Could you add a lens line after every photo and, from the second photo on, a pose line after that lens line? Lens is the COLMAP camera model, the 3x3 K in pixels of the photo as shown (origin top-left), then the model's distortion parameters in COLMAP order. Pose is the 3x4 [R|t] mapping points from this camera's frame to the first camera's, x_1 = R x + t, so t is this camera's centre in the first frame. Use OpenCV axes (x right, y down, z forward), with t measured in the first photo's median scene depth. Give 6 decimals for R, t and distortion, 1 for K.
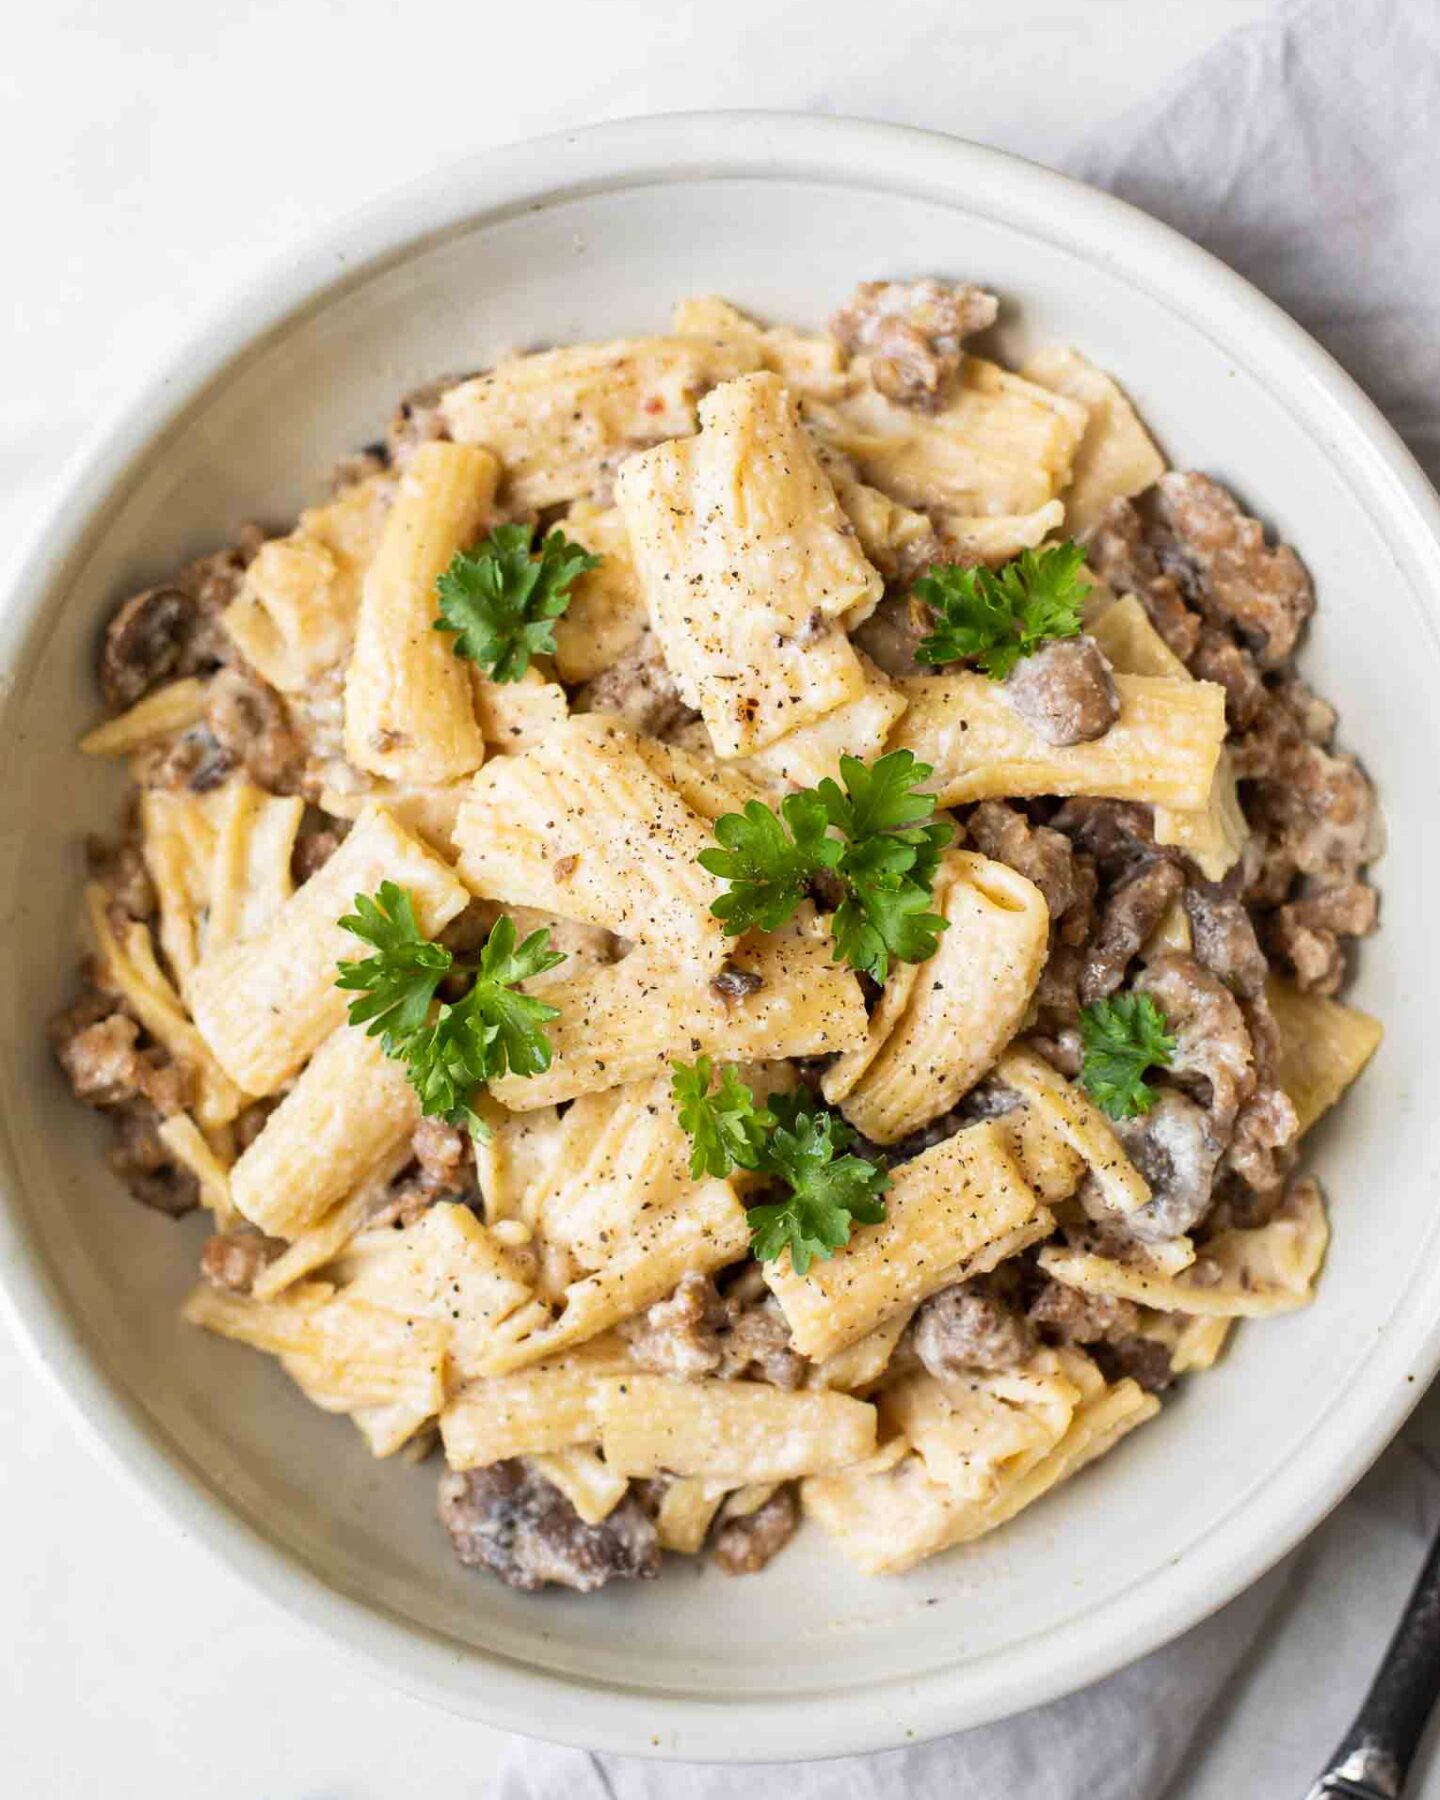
lens RADIAL K [[3720.9, 0, 720.0], [0, 3720.9, 900.0], [0, 0, 1]] dist [-0.030725, -0.186388]
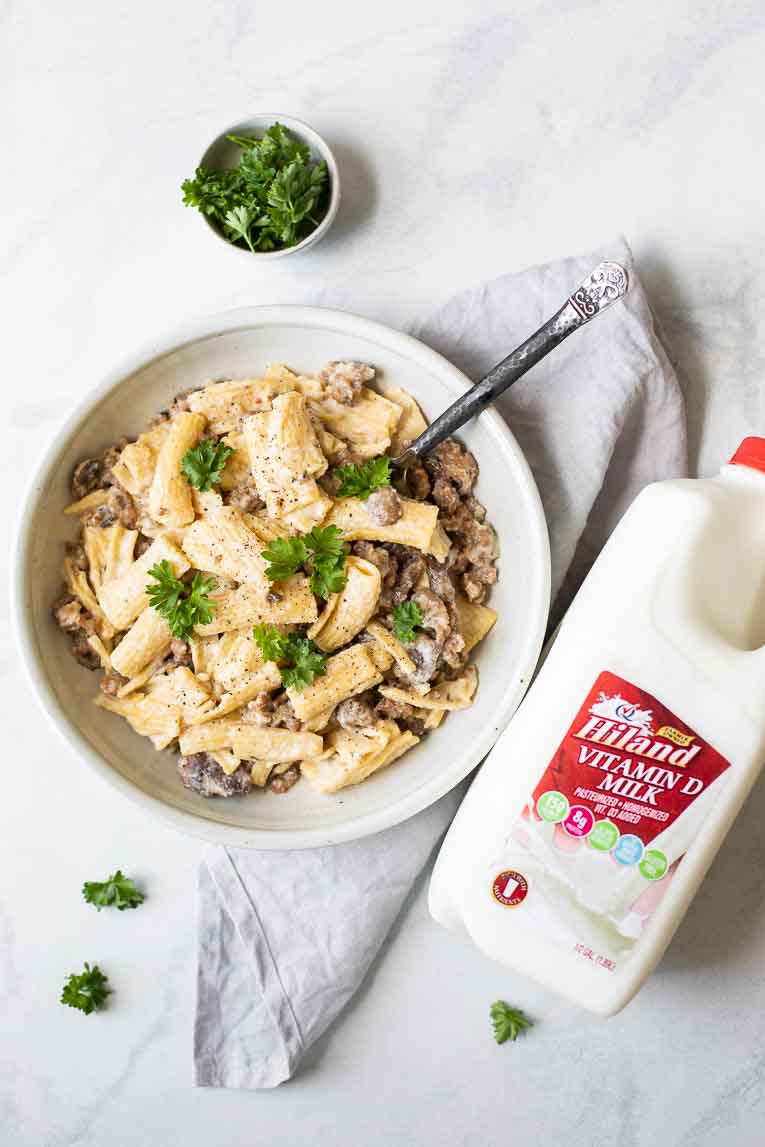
lens RADIAL K [[1649.5, 0, 384.4], [0, 1649.5, 539.4], [0, 0, 1]] dist [-0.218705, -0.028315]
pose [[0.999587, 0.020993, 0.019621, 0.061575], [-0.020693, 0.999667, -0.015390, -0.004041], [-0.019938, 0.014977, 0.999689, -0.328823]]
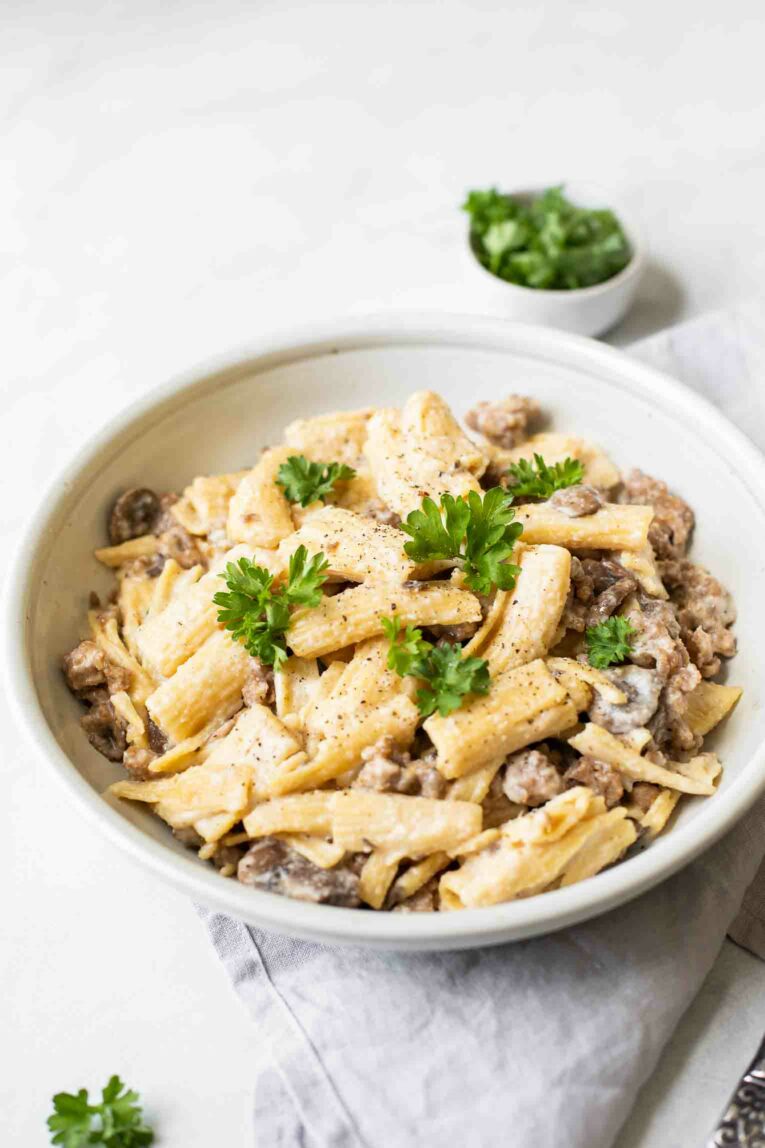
lens RADIAL K [[1910.8, 0, 405.5], [0, 1910.8, 574.0], [0, 0, 1]] dist [0.002246, -0.013560]
pose [[0.999099, 0.042366, -0.002401, 0.001473], [-0.034623, 0.781182, -0.623342, 0.634776], [-0.024533, 0.622864, 0.781945, 0.186823]]
